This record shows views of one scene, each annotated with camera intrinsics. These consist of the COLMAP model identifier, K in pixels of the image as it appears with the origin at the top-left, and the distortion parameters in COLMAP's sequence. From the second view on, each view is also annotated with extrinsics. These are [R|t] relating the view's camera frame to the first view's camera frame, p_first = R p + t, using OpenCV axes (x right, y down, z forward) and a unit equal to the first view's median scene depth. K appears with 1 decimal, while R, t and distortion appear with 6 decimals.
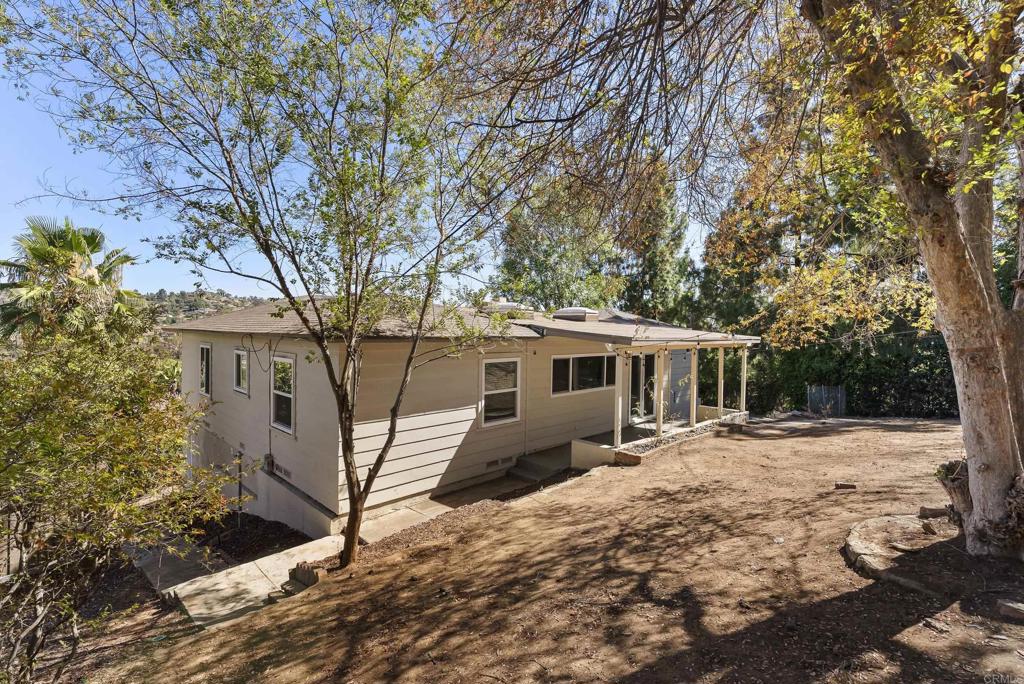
lens RADIAL K [[462.5, 0, 514.0], [0, 462.5, 339.5], [0, 0, 1]] dist [-0.005754, -0.000451]
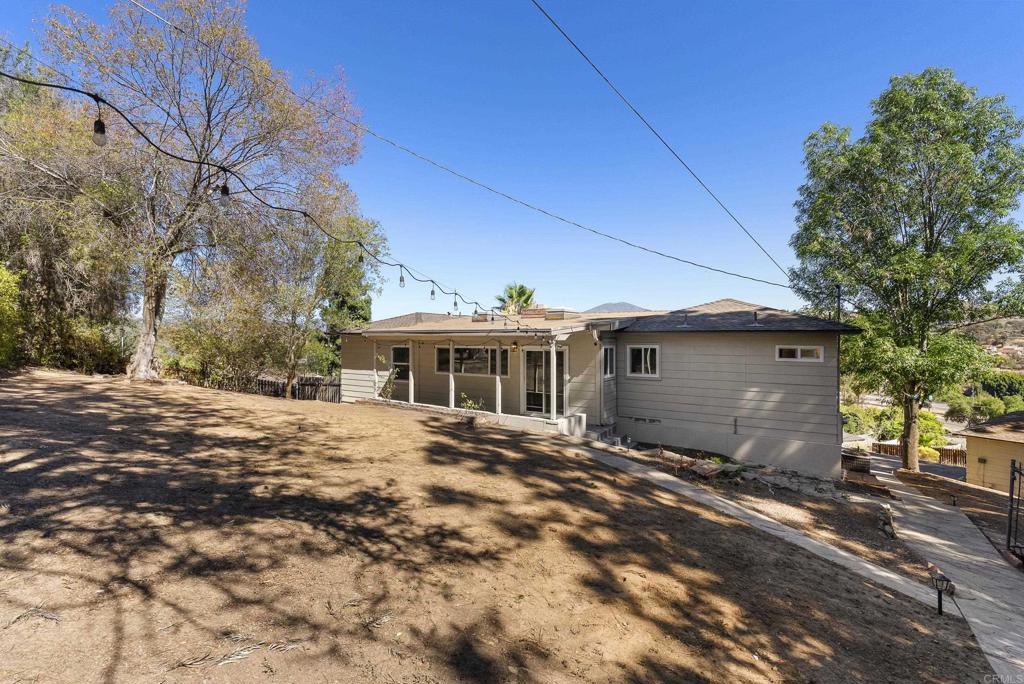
lens RADIAL K [[462.5, 0, 510.3], [0, 462.5, 344.9], [0, 0, 1]] dist [-0.005754, -0.000451]
pose [[0.179683, -0.006384, -0.983704, 1.741245], [-0.015764, 0.999832, -0.009368, 0.045252], [0.983598, 0.017191, 0.179552, 1.042481]]
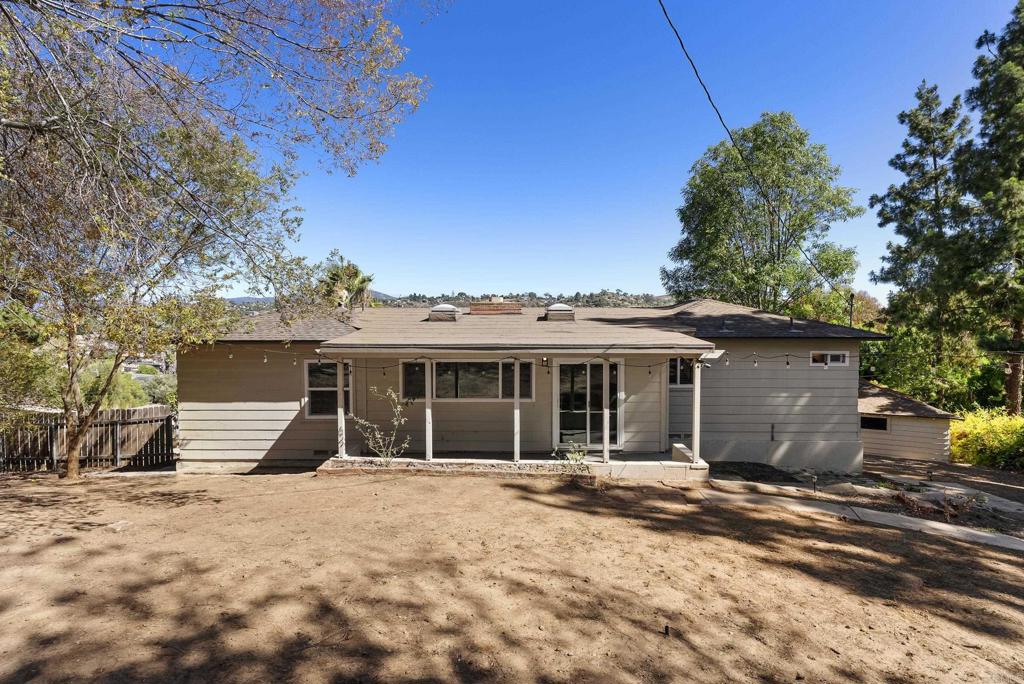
lens RADIAL K [[462.5, 0, 514.8], [0, 462.5, 338.8], [0, 0, 1]] dist [-0.005754, -0.000451]
pose [[0.693454, 0.009236, -0.720441, 1.041262], [0.000299, 0.999914, 0.013107, -0.023019], [0.720501, -0.009304, 0.693392, 0.530898]]
